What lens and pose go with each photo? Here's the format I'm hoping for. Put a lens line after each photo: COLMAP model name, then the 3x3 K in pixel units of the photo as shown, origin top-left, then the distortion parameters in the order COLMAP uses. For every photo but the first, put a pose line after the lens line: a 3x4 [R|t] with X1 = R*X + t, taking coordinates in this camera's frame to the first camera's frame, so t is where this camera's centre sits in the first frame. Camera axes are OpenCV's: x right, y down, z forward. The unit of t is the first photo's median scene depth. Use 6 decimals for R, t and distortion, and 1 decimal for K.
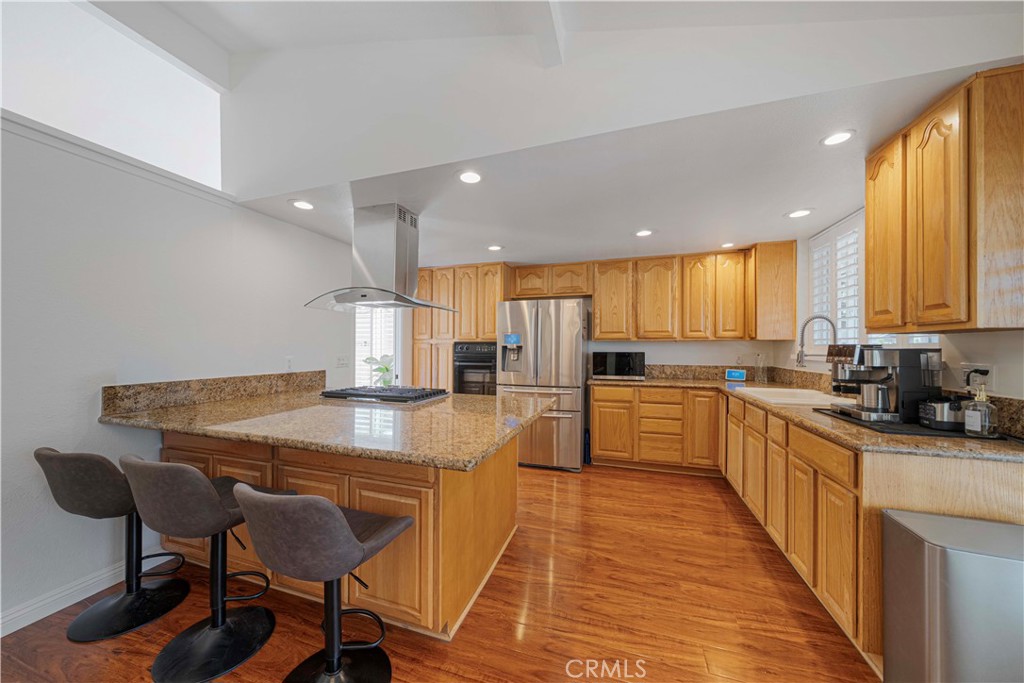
lens RADIAL K [[354.6, 0, 503.4], [0, 354.6, 346.5], [0, 0, 1]] dist [-0.006690, 0.000185]
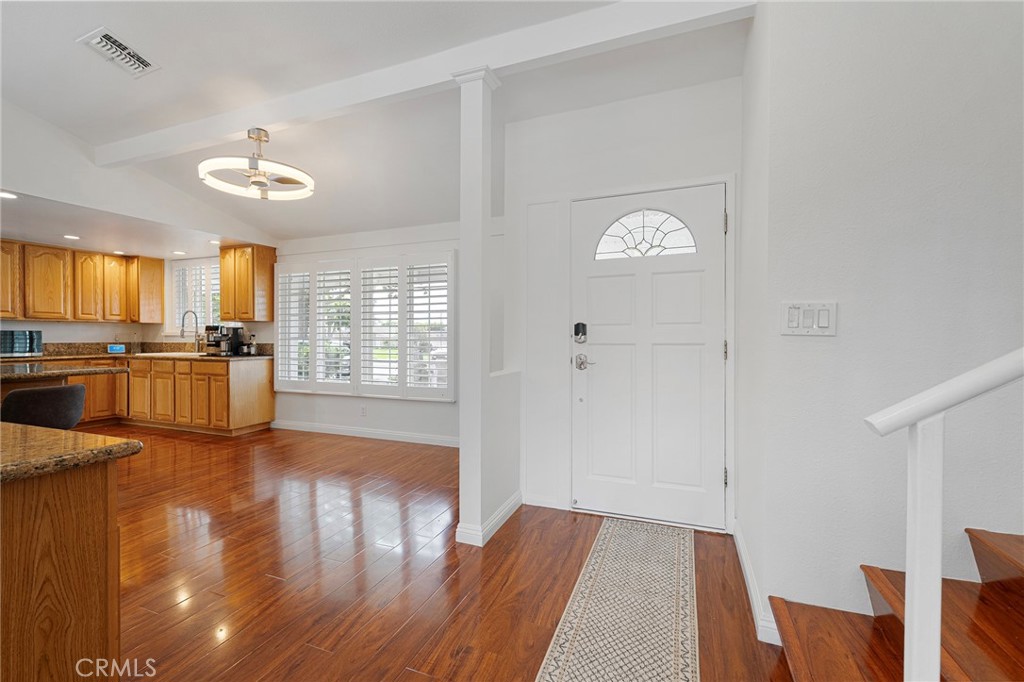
lens RADIAL K [[450.2, 0, 509.3], [0, 450.2, 340.5], [0, 0, 1]] dist [0.001322, 0.000677]
pose [[0.059362, -0.009749, 0.998189, -0.995912], [-0.002190, 0.999949, 0.009896, 0.031463], [-0.998234, -0.002774, 0.059338, -0.596771]]
